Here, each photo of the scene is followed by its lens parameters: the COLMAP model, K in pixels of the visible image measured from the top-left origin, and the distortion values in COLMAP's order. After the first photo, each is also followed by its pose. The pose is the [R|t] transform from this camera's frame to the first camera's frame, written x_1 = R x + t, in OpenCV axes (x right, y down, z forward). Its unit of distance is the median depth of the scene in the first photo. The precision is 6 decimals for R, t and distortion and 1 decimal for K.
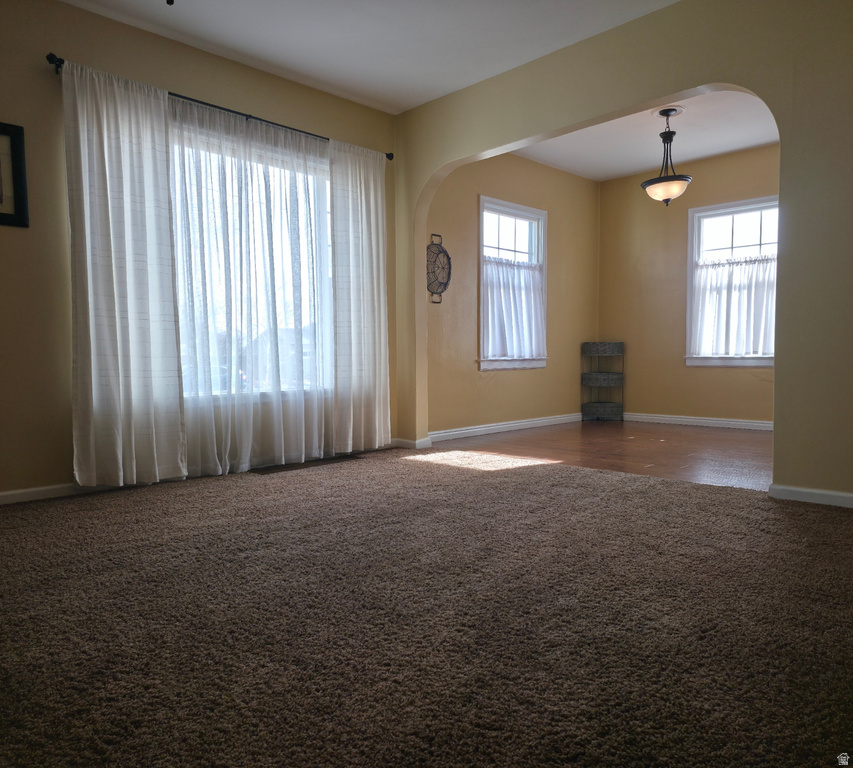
lens RADIAL K [[666.8, 0, 442.0], [0, 666.8, 388.5], [0, 0, 1]] dist [0.086230, -0.067322]
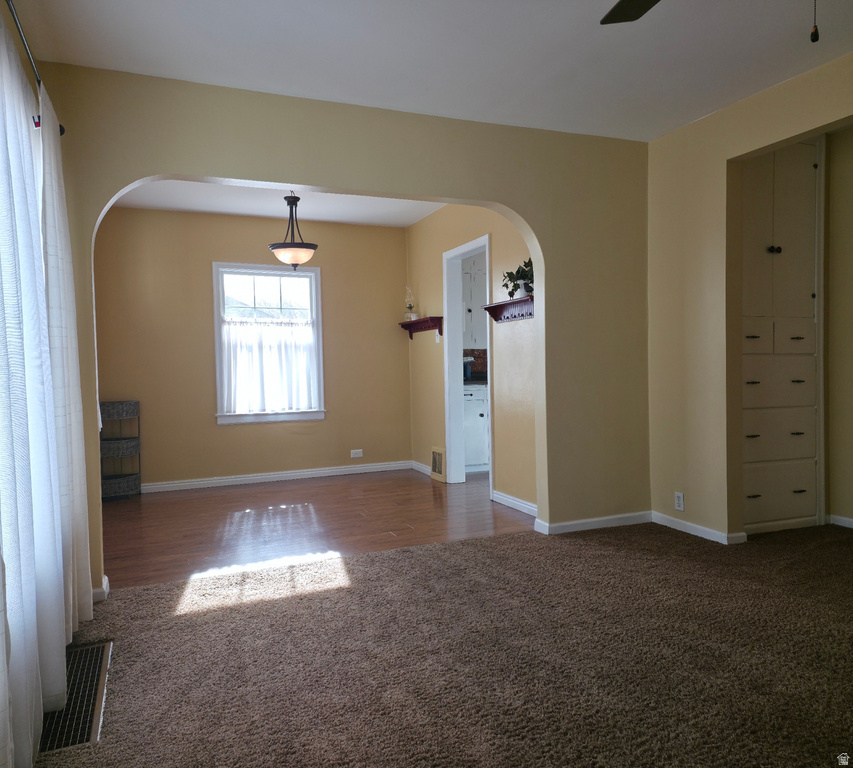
lens RADIAL K [[666.8, 0, 429.2], [0, 666.8, 382.4], [0, 0, 1]] dist [0.086230, -0.067322]
pose [[0.386499, -0.024070, 0.921976, -0.815522], [0.062914, 0.998019, -0.000319, -0.151217], [-0.920142, 0.058129, 0.387247, 0.720837]]
